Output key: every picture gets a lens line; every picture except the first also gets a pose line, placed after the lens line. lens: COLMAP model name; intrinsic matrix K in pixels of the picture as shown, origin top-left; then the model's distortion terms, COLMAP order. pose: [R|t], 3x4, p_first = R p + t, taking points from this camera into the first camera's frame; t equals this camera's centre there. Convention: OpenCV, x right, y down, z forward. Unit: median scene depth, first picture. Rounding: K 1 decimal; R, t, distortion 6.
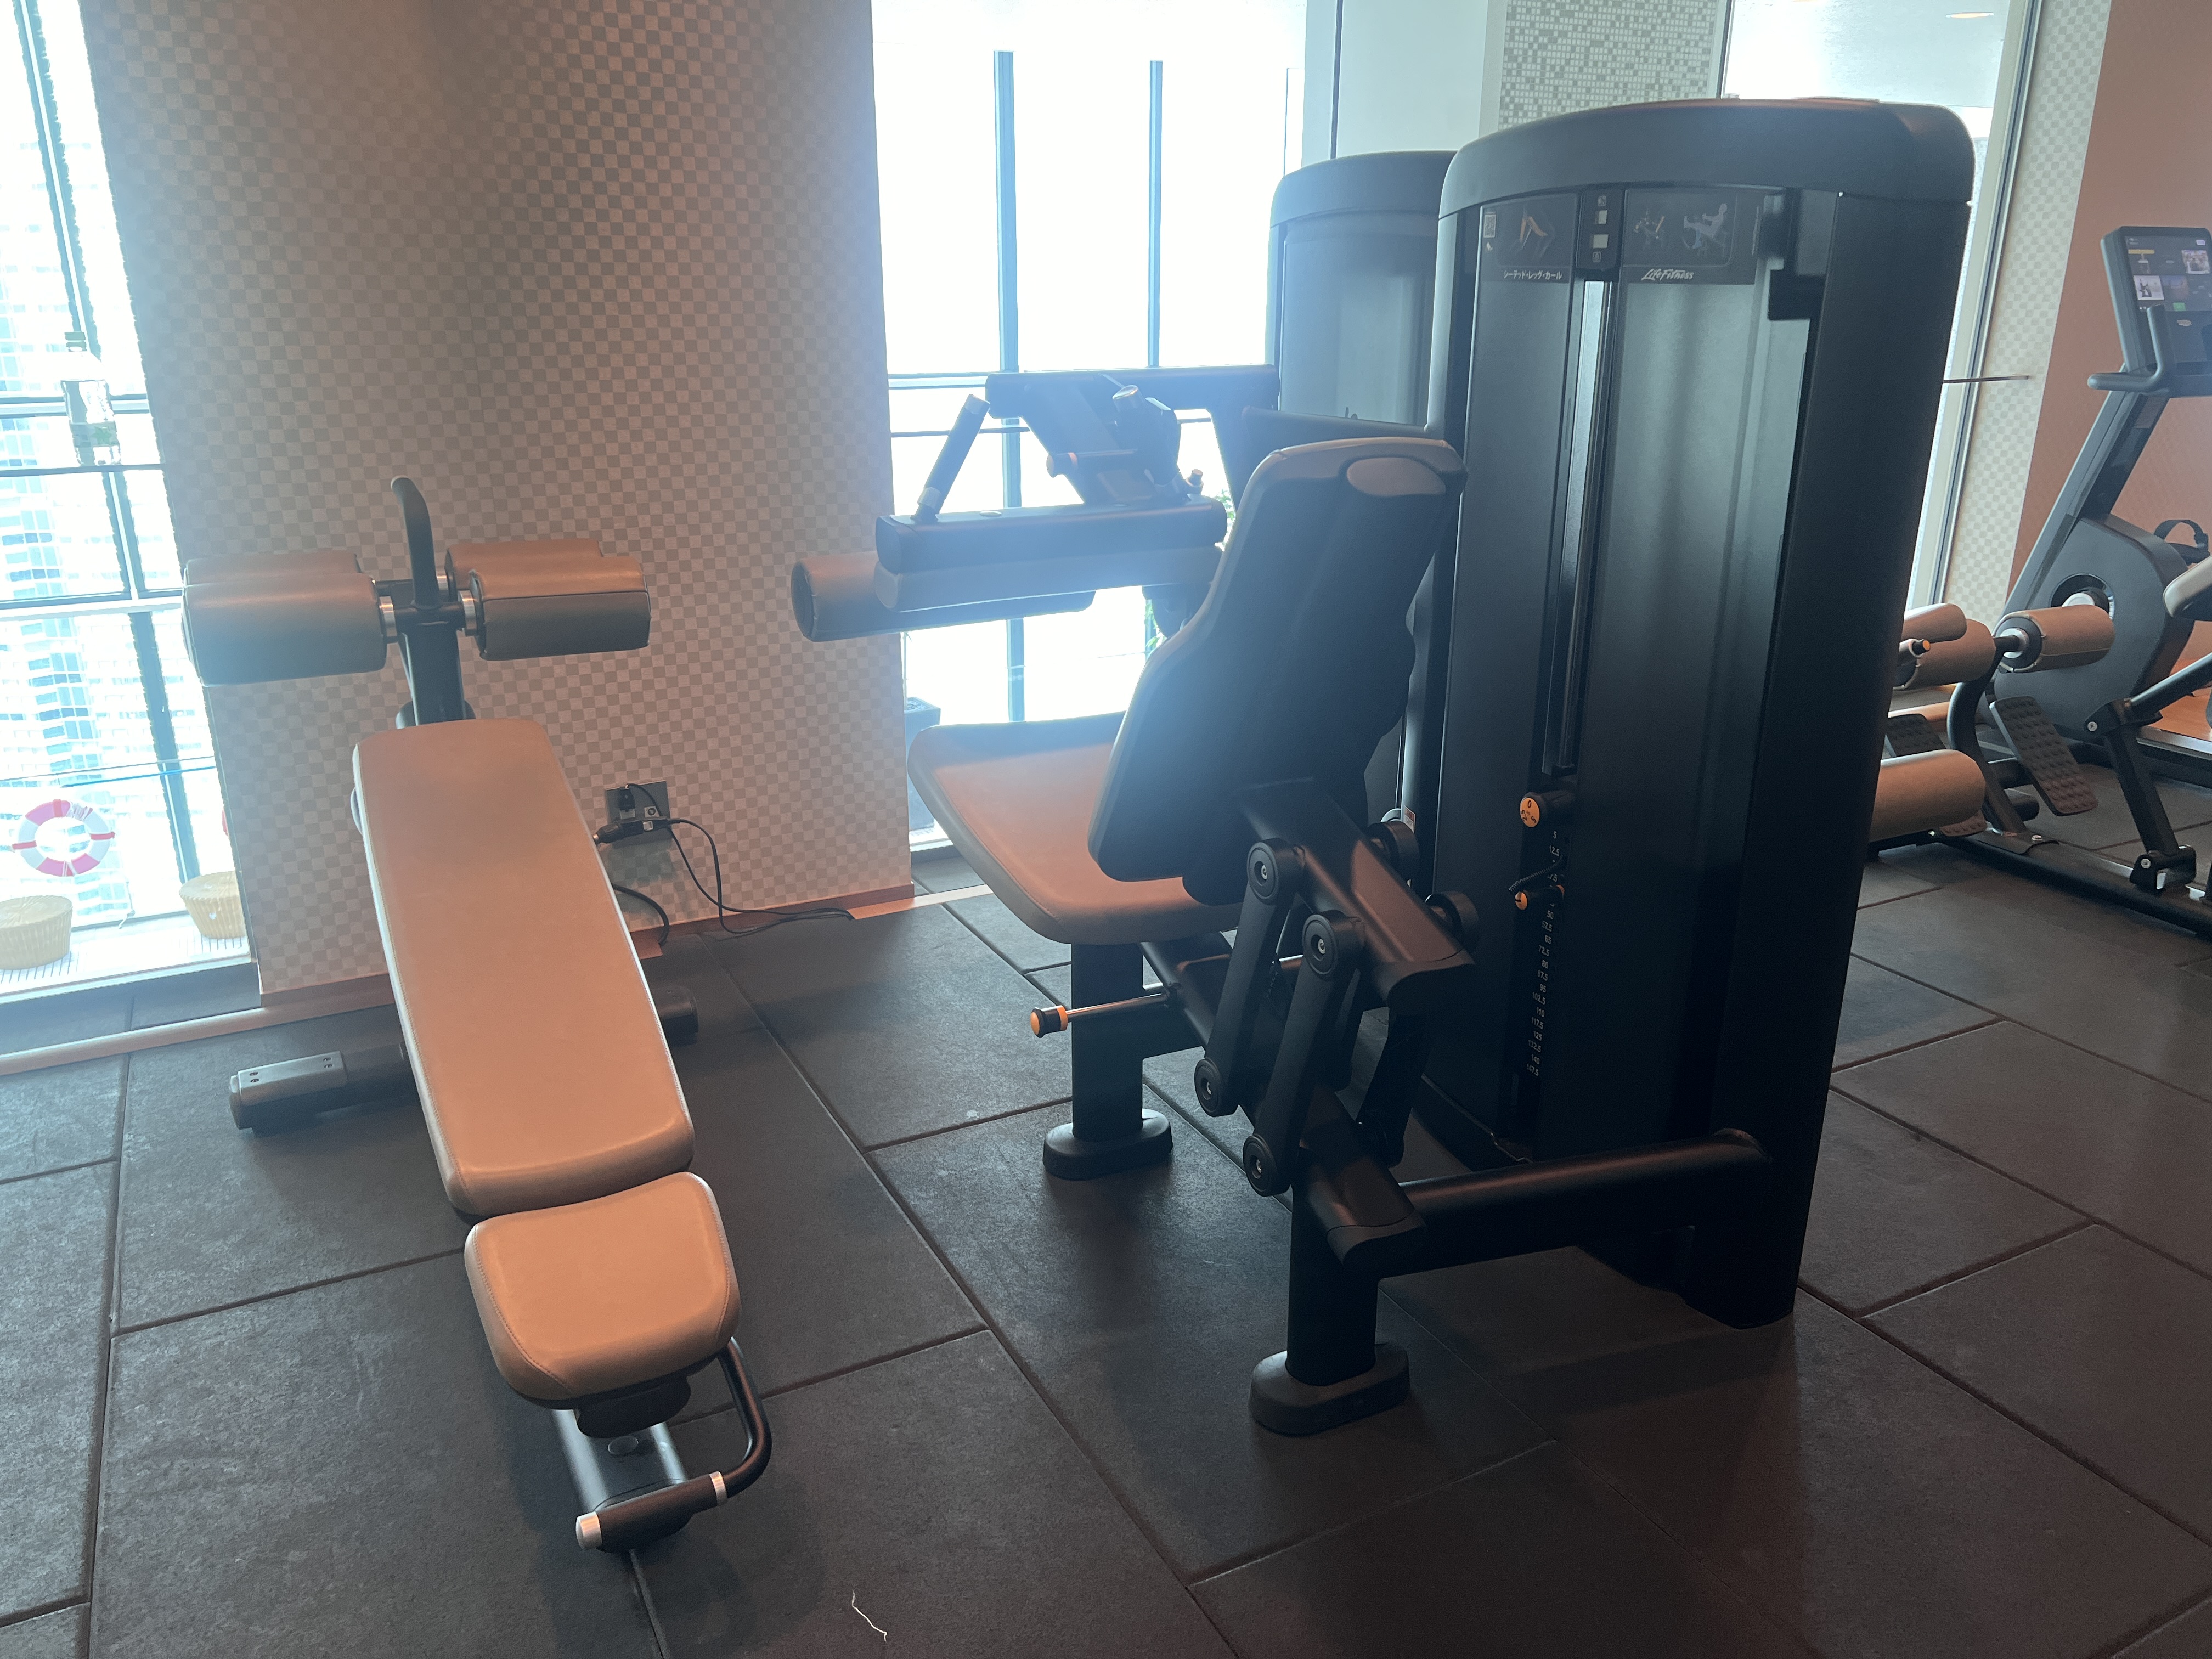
lens RADIAL K [[1649.6, 0, 1098.9], [0, 1649.6, 837.1], [0, 0, 1]] dist [0.053404, -0.024793]
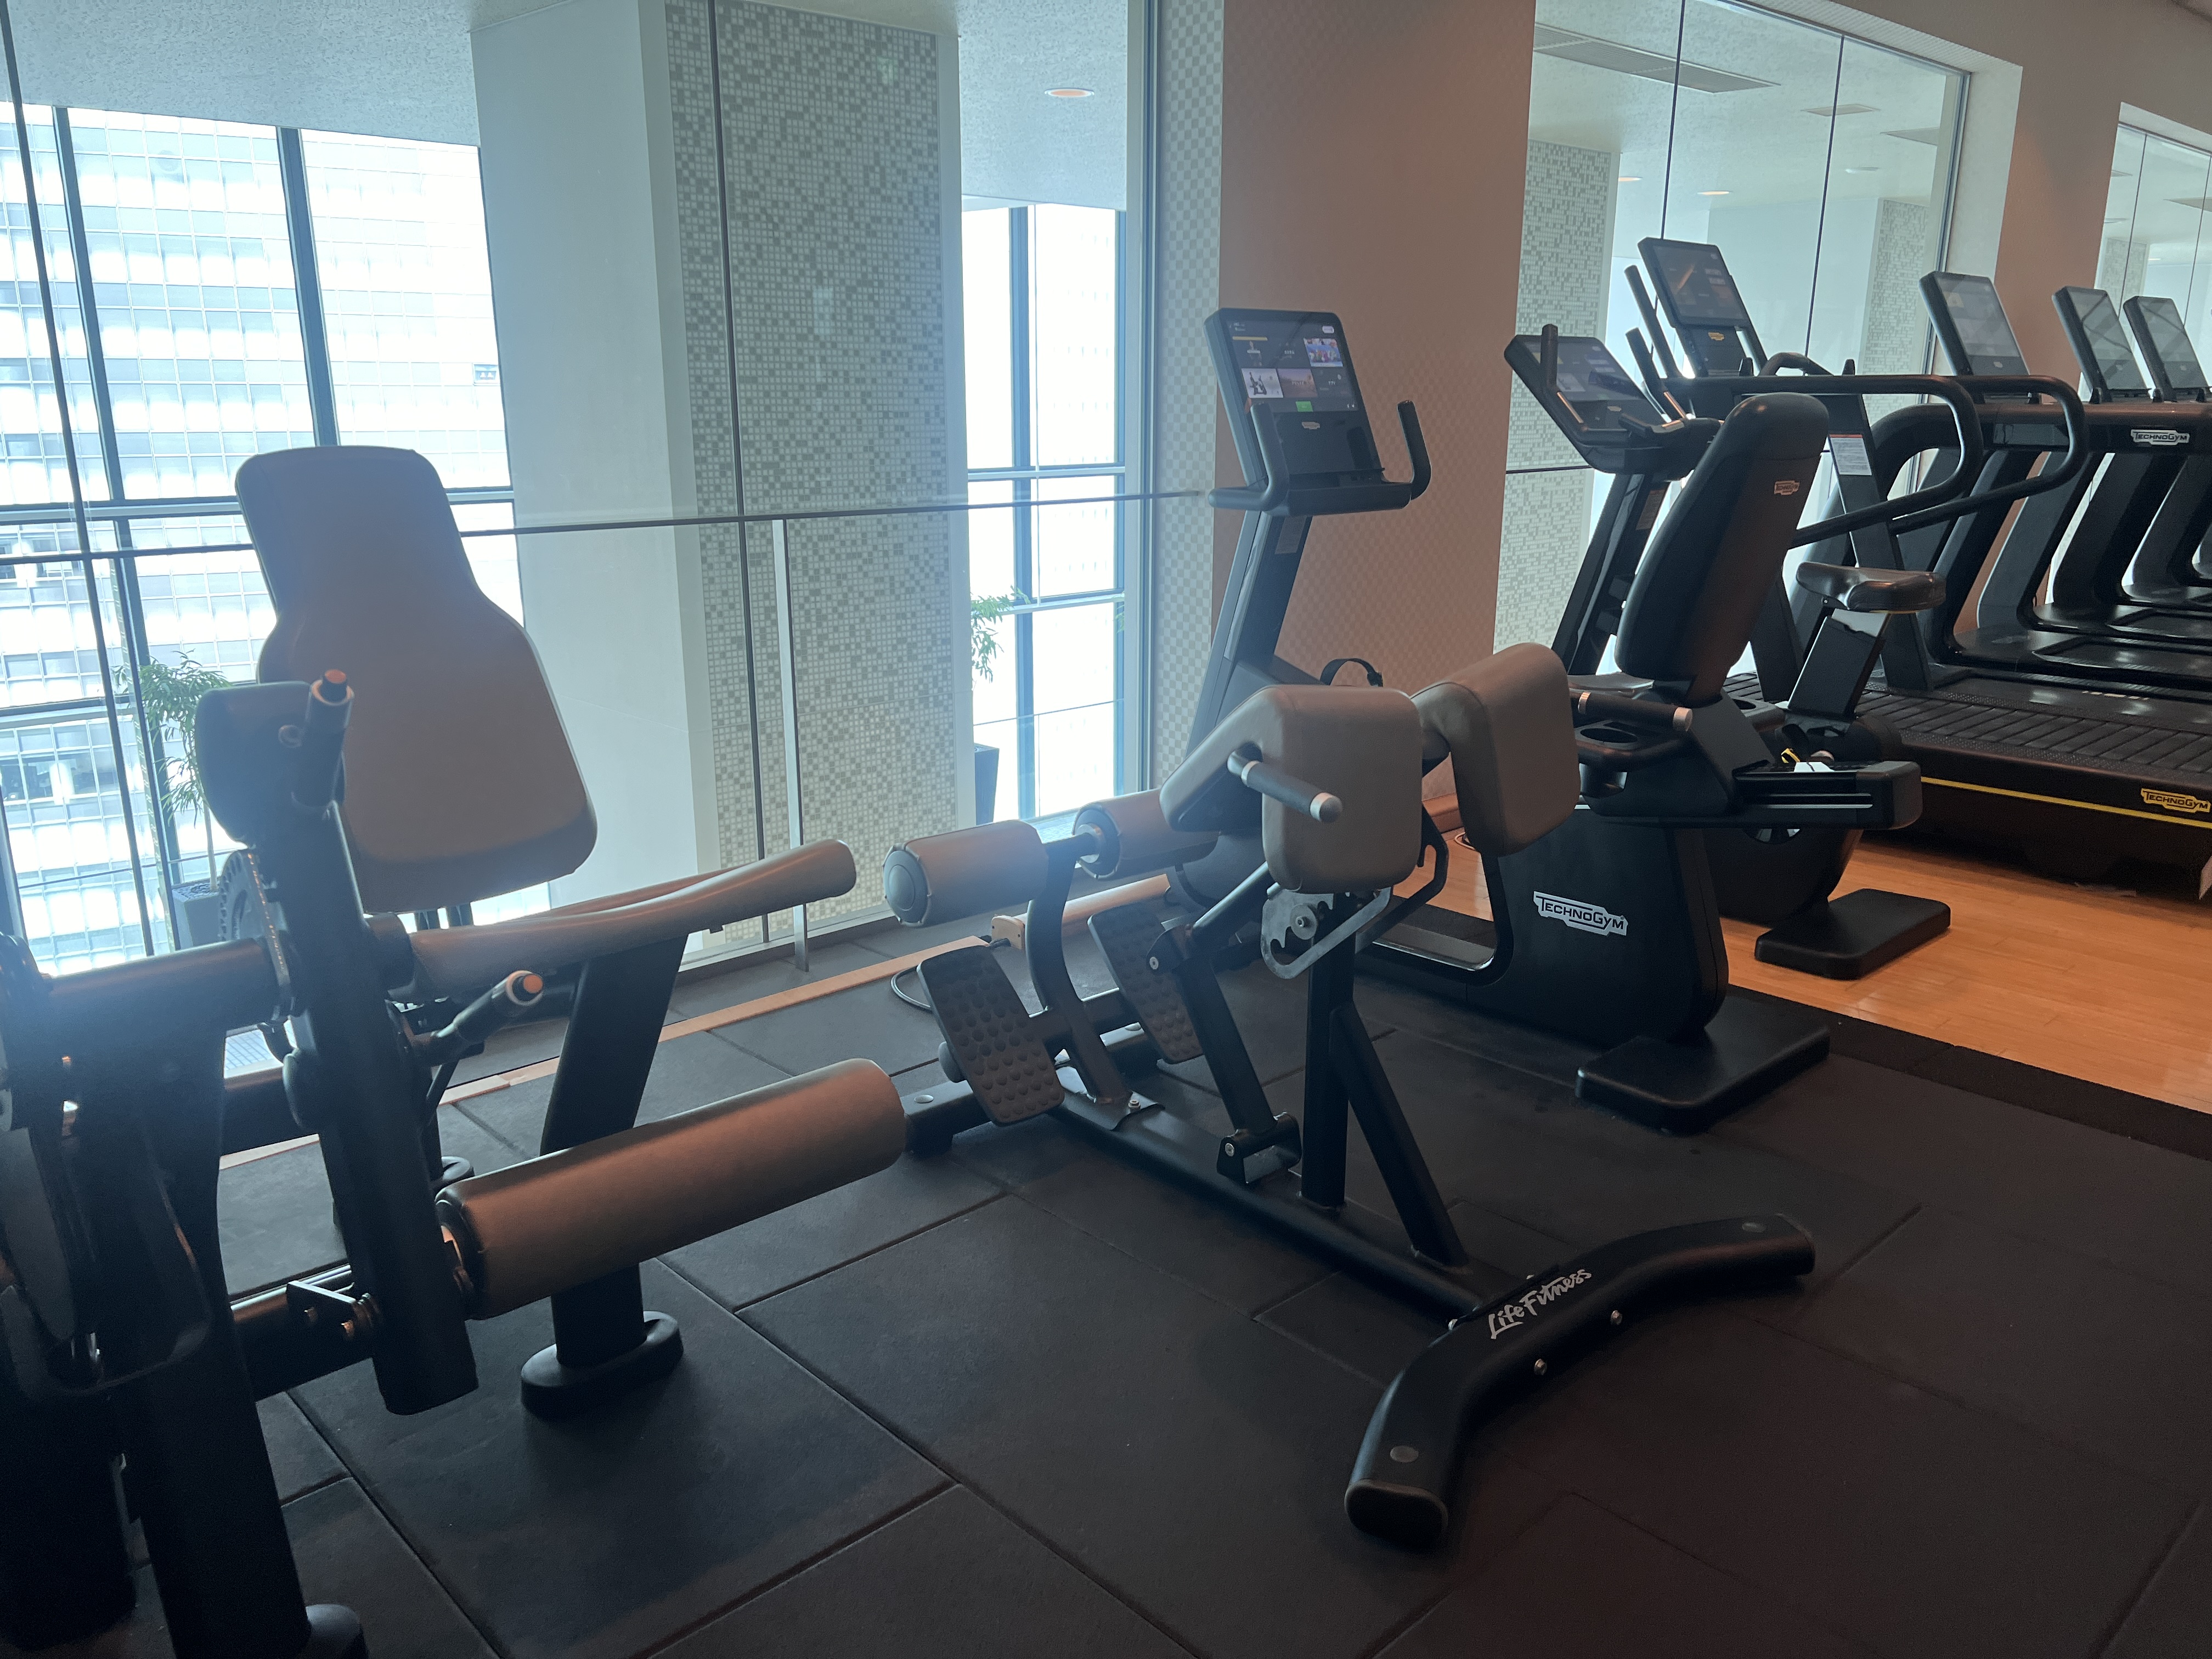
lens RADIAL K [[1649.6, 0, 1116.0], [0, 1649.6, 826.3], [0, 0, 1]] dist [0.053404, -0.024793]
pose [[0.968362, -0.067239, 0.240319, 0.229883], [0.085779, 0.994023, -0.067528, -0.043419], [-0.234342, 0.086006, 0.968342, 0.172368]]
